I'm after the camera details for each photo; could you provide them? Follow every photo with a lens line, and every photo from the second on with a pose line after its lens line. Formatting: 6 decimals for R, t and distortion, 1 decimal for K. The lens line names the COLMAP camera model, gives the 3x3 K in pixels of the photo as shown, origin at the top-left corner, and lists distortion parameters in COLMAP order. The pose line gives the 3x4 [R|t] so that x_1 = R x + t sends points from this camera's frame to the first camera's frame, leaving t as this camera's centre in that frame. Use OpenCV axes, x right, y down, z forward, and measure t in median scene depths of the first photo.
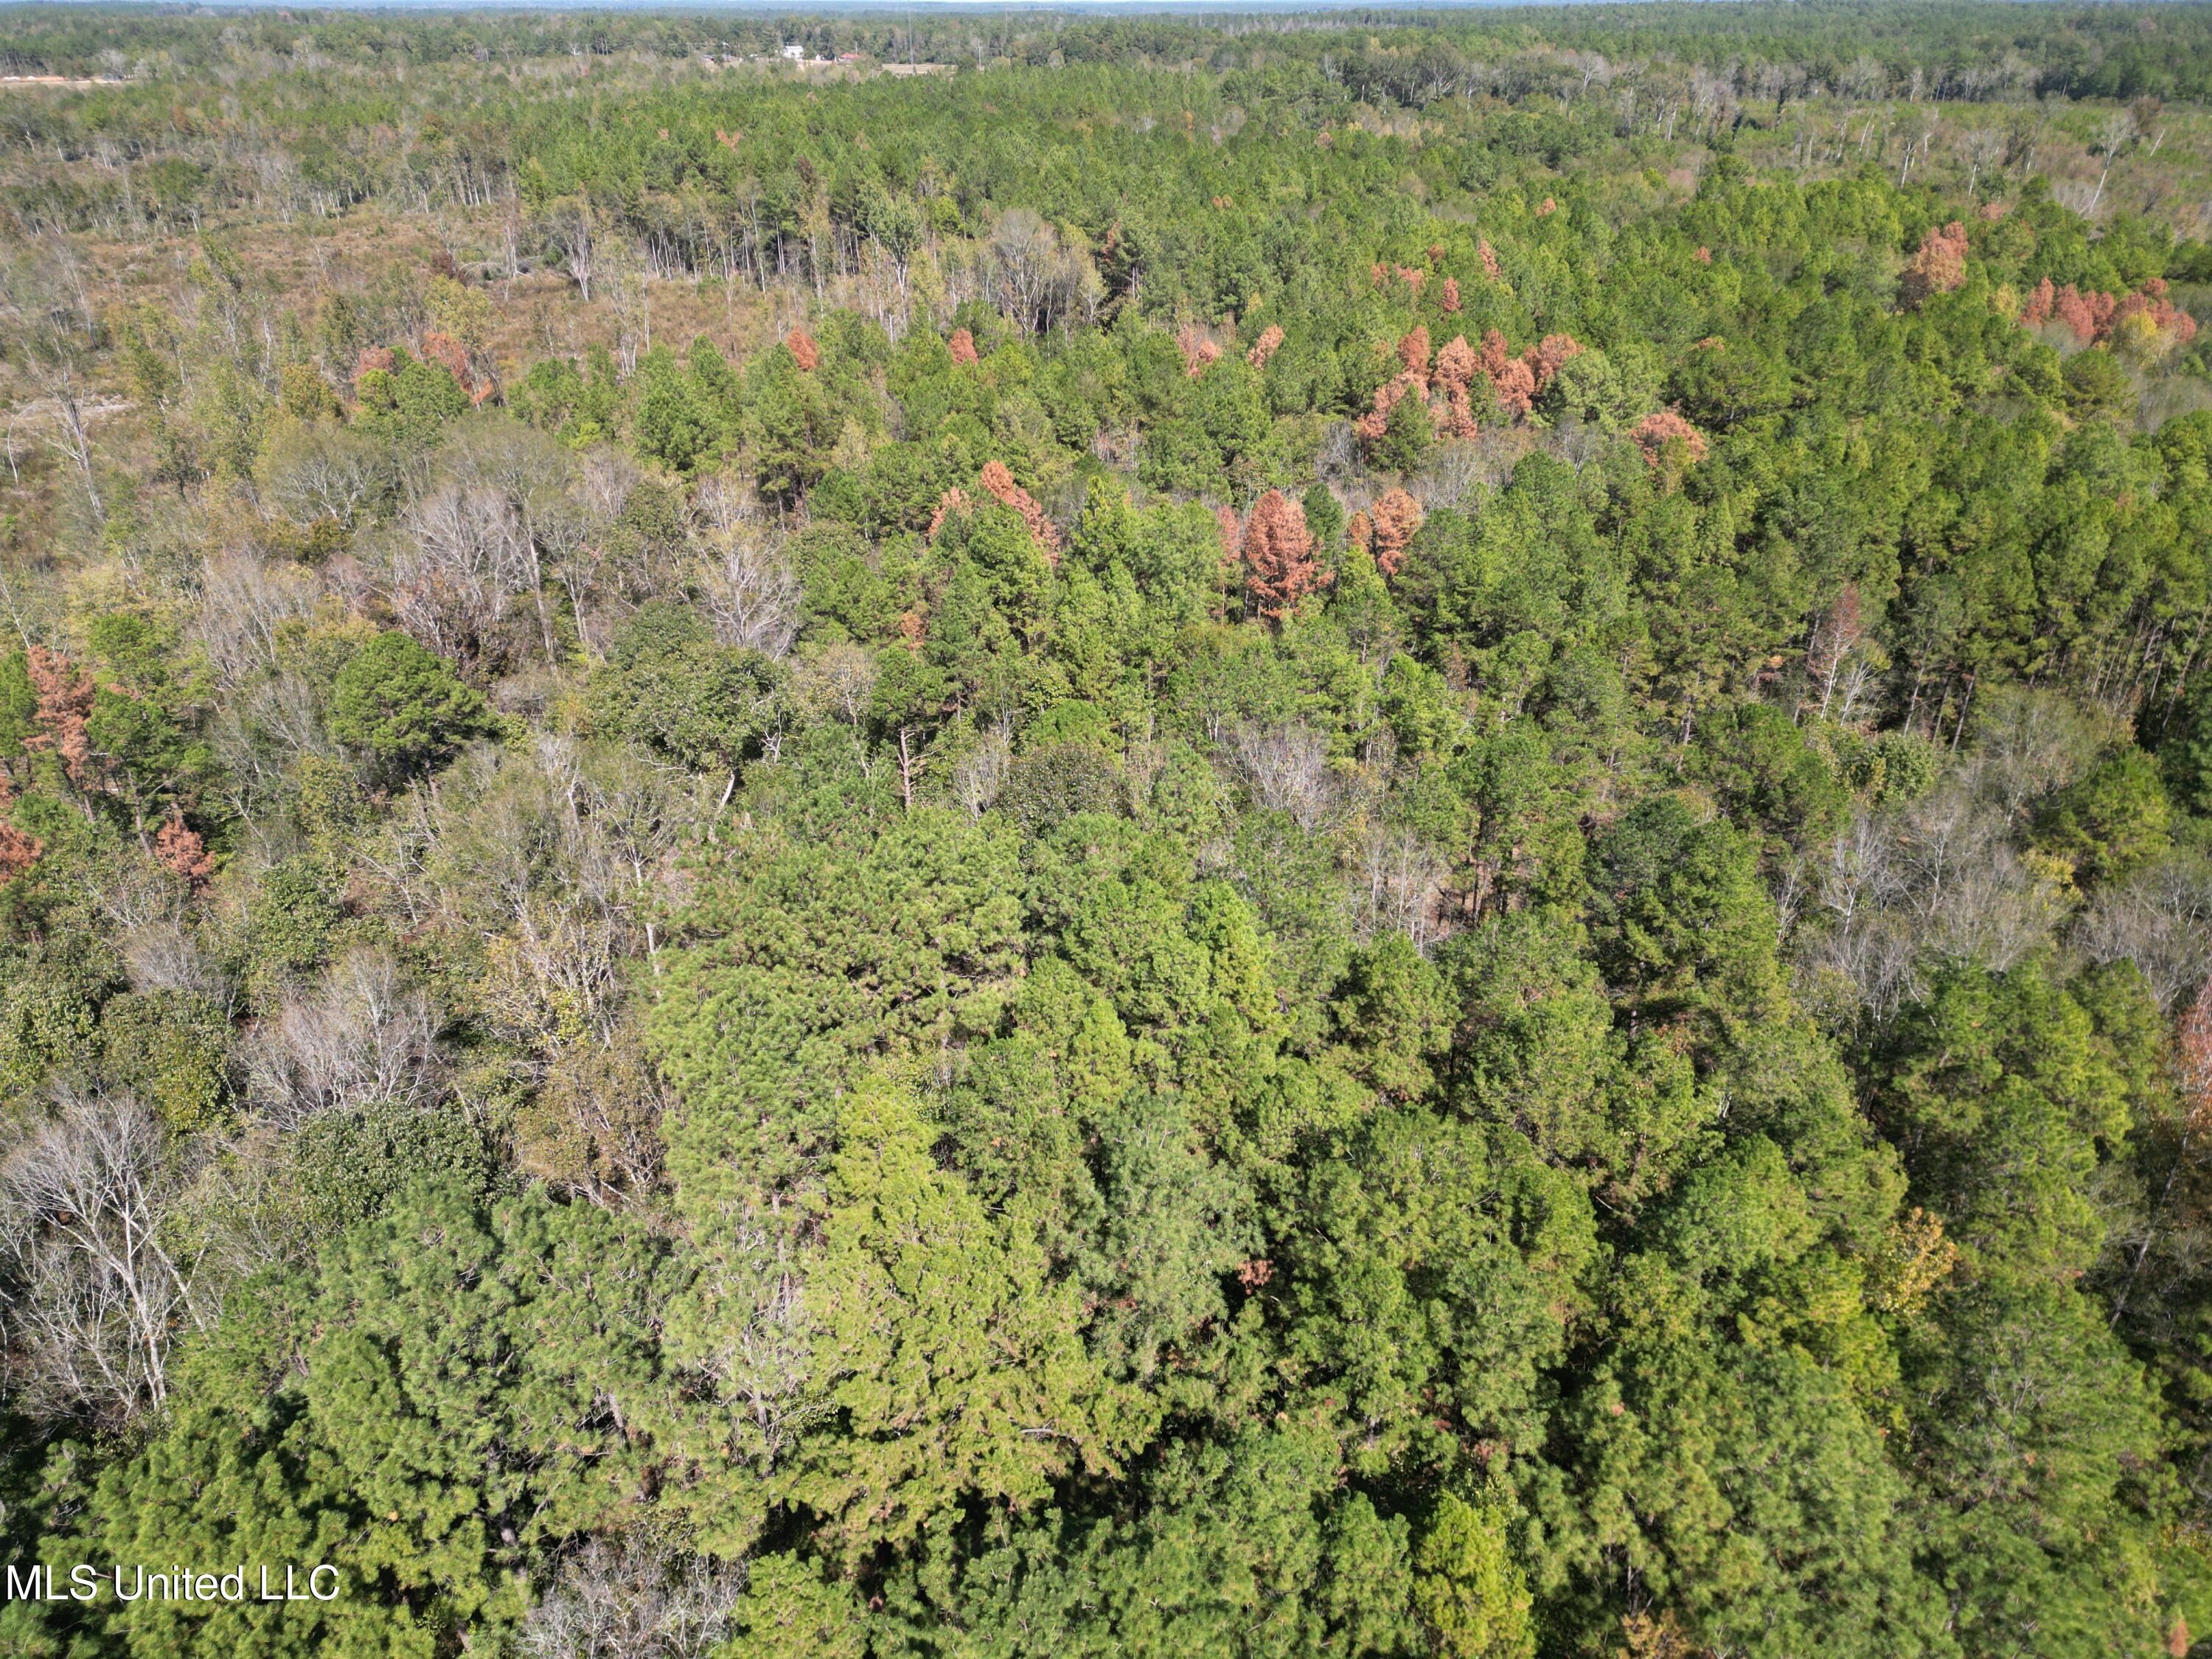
lens RADIAL K [[1553.7, 0, 1106.0], [0, 1553.7, 829.5], [0, 0, 1]] dist [0.063733, -0.040596]
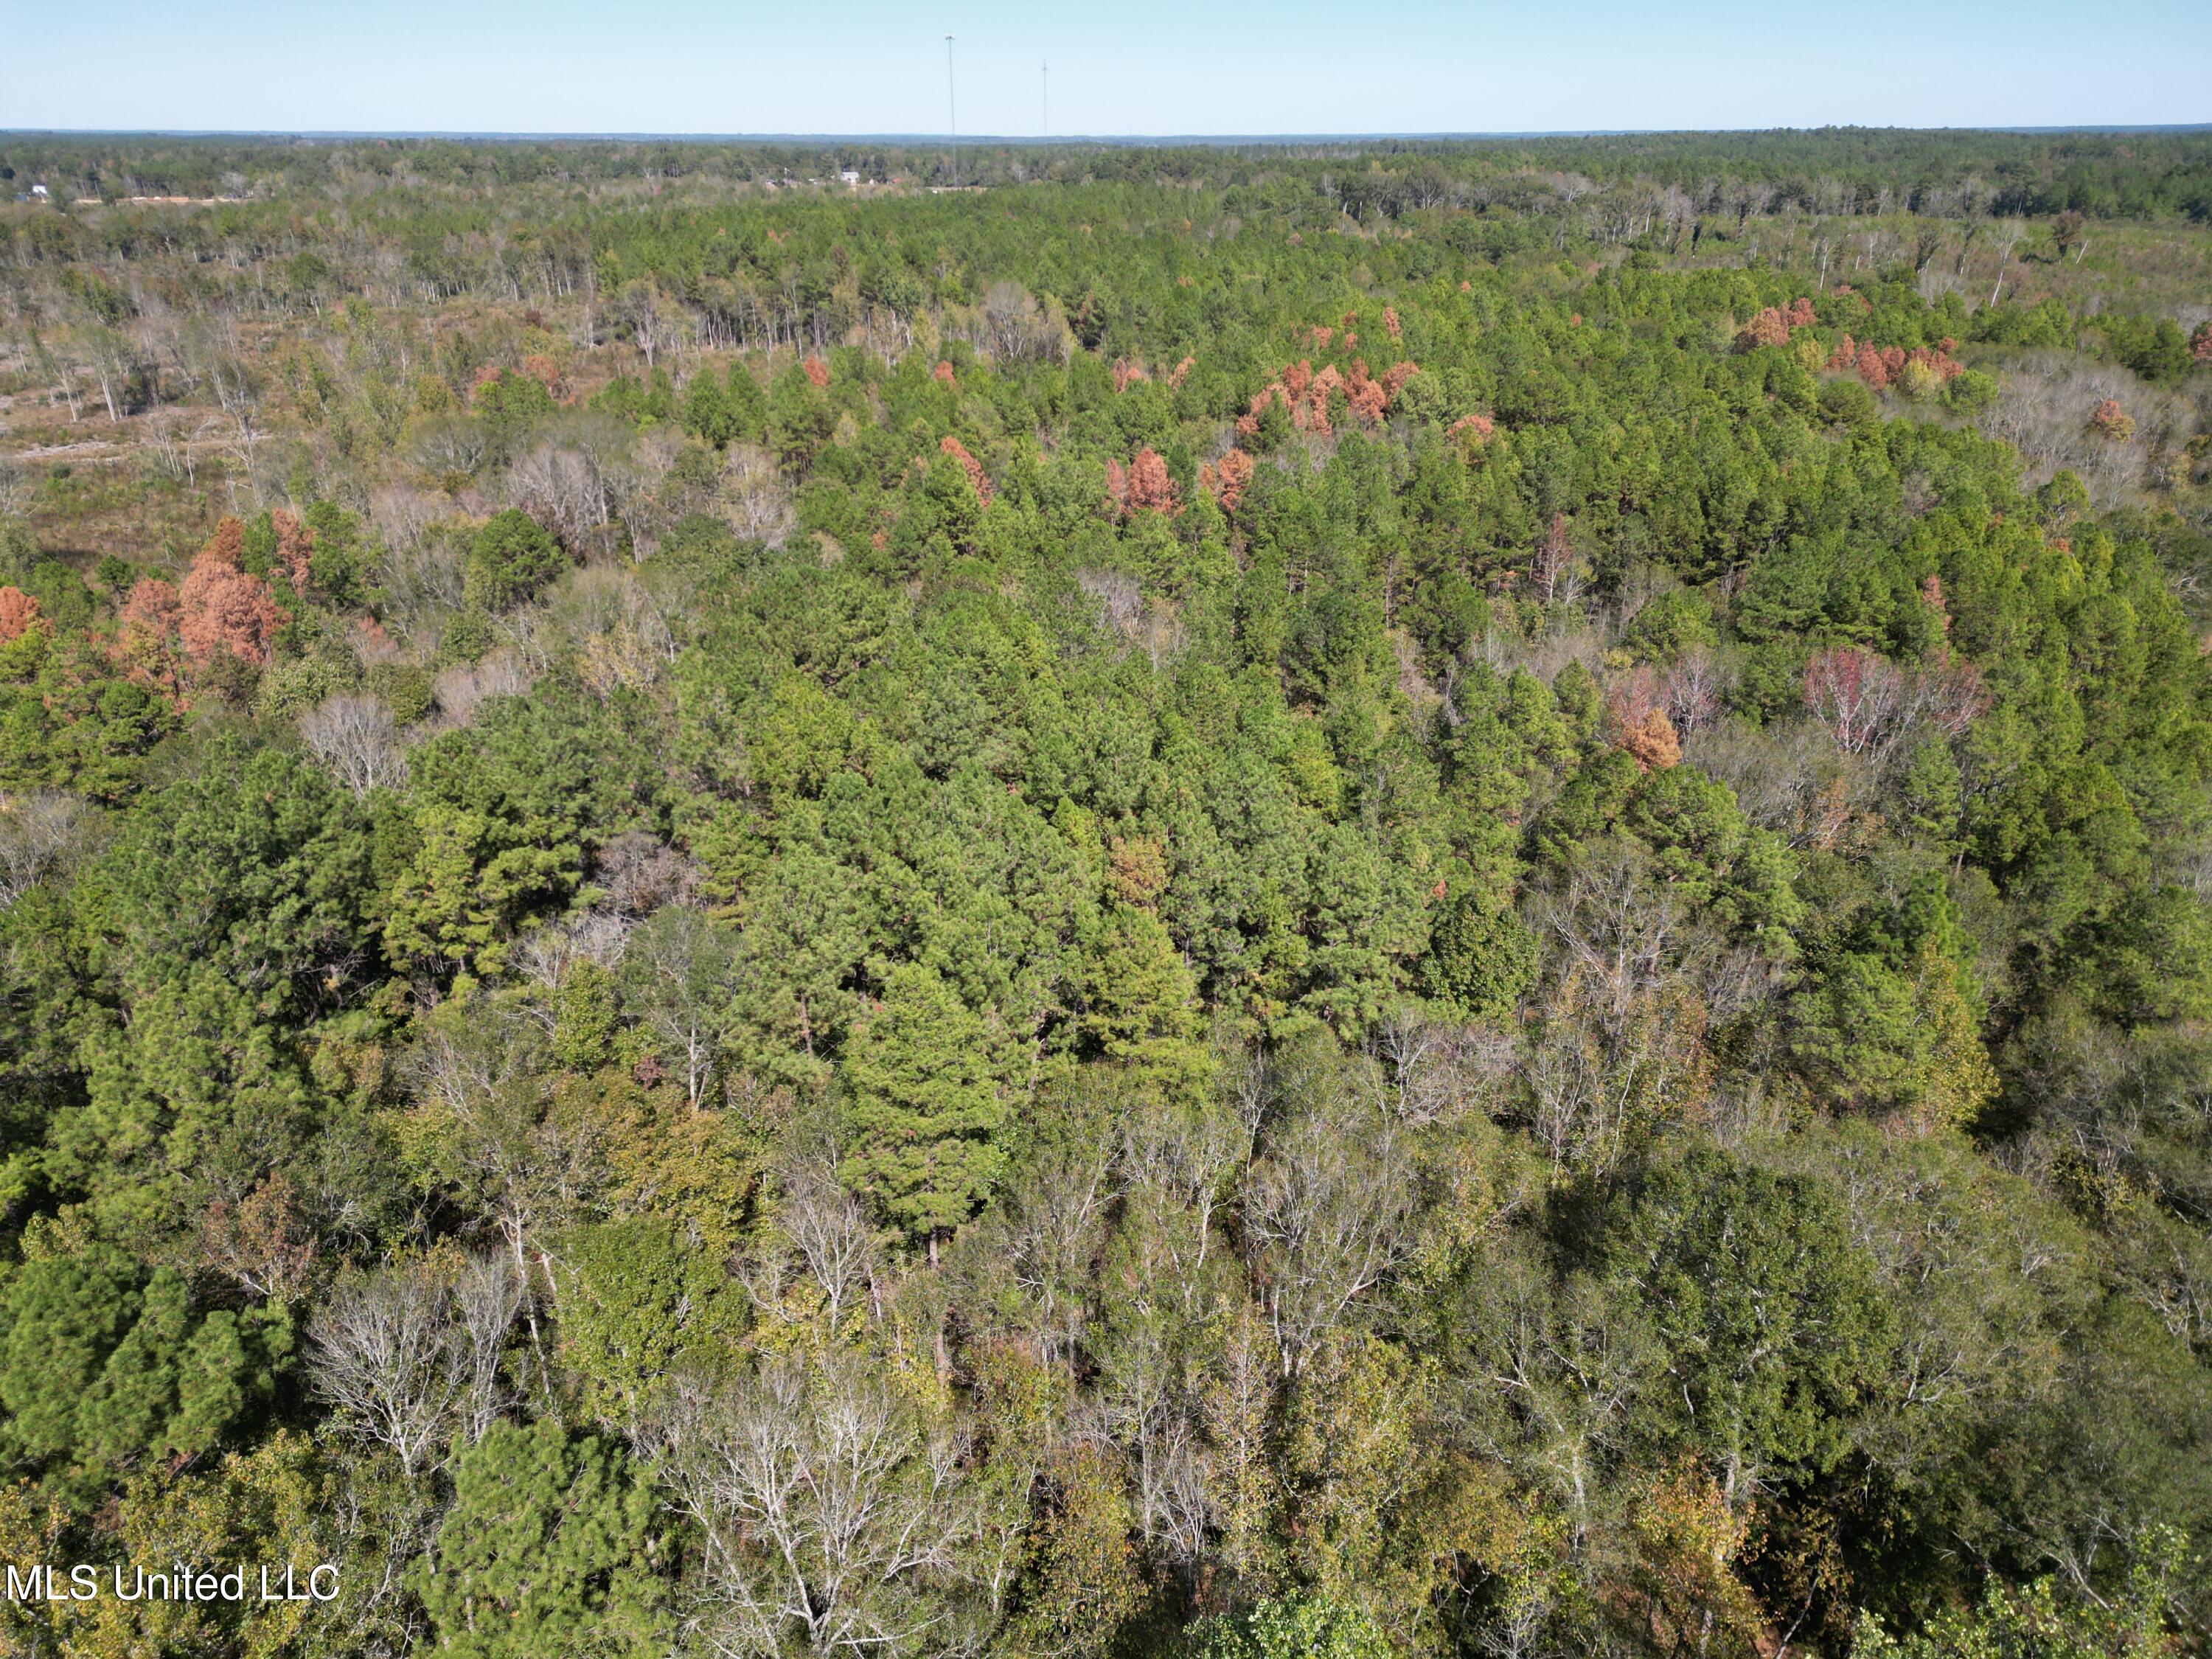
lens RADIAL K [[1547.5, 0, 1106.0], [0, 1547.5, 829.5], [0, 0, 1]] dist [0.084276, -0.072135]
pose [[0.999548, 0.012172, -0.027495, 0.044199], [-0.013997, 0.997642, -0.067186, 0.079639], [0.026612, 0.067540, 0.997362, -0.129860]]
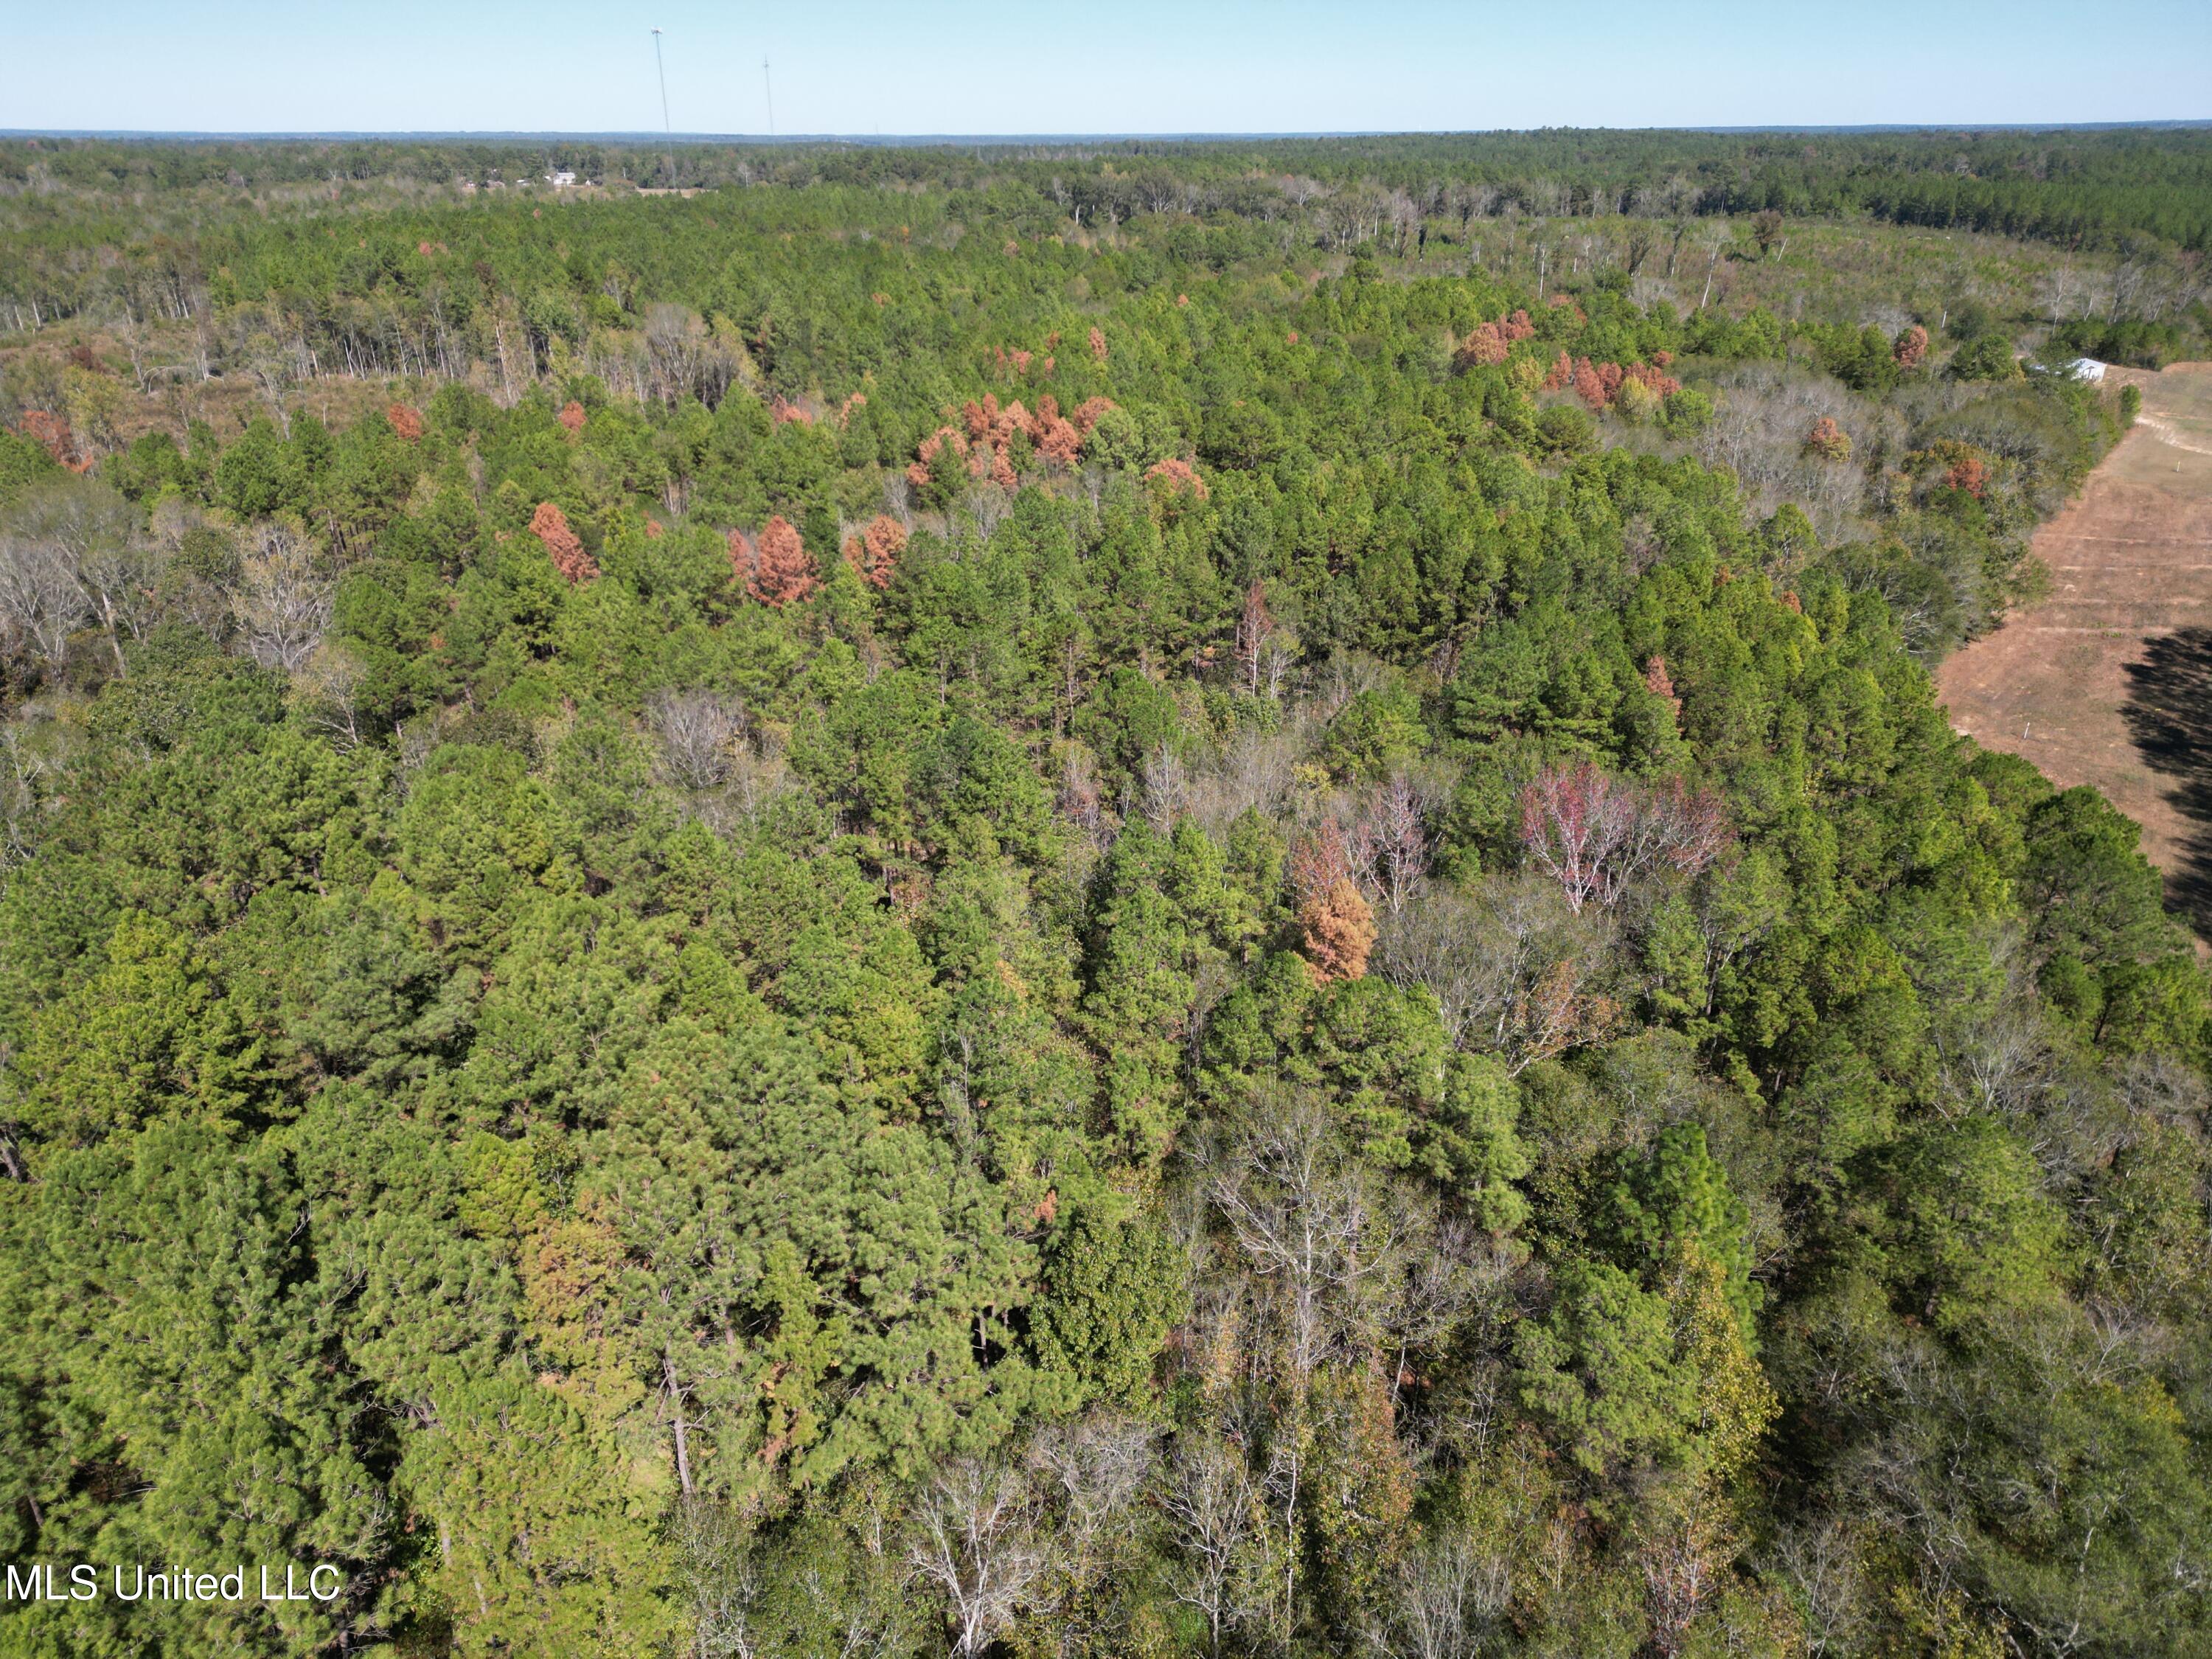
lens RADIAL K [[1541.2, 0, 1106.0], [0, 1541.2, 829.5], [0, 0, 1]] dist [0.102126, -0.091424]
pose [[0.993394, -0.049211, 0.103664, 0.084389], [0.056016, 0.996390, -0.063790, 0.037281], [-0.100150, 0.069176, 0.992565, -0.054138]]
